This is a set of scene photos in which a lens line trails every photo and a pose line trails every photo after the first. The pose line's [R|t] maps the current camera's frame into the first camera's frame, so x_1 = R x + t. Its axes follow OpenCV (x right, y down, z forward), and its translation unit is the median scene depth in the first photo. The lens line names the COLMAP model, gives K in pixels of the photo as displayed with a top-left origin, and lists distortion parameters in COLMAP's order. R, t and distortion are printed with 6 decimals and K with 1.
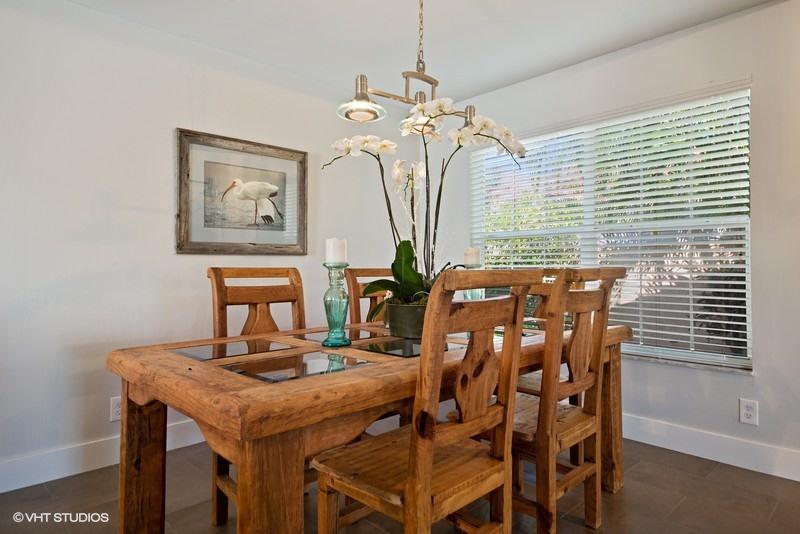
lens RADIAL K [[486.1, 0, 399.0], [0, 486.1, 266.2], [0, 0, 1]] dist [0.004814, 0.000735]
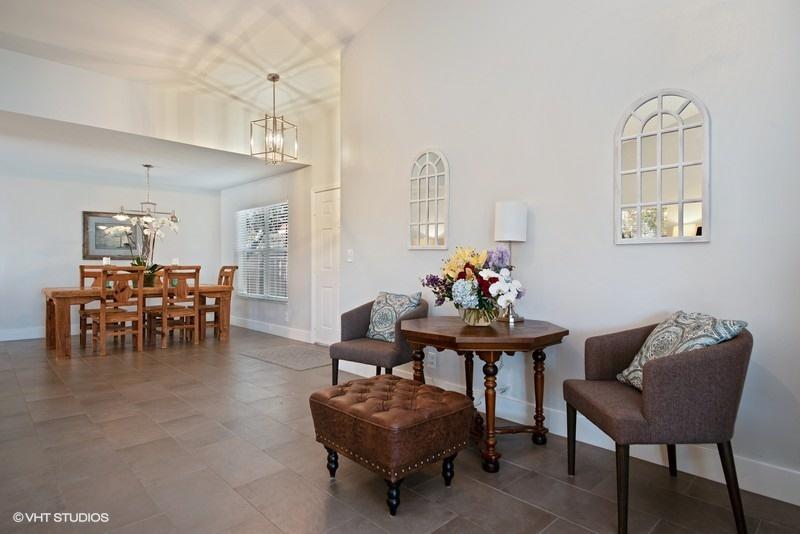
lens RADIAL K [[448.4, 0, 402.4], [0, 448.4, 264.8], [0, 0, 1]] dist [0.005736, 0.000380]
pose [[0.999997, -0.002462, 0.000215, 1.235136], [0.002459, 0.999929, 0.011700, -0.022295], [-0.000244, -0.011699, 0.999932, -1.384007]]
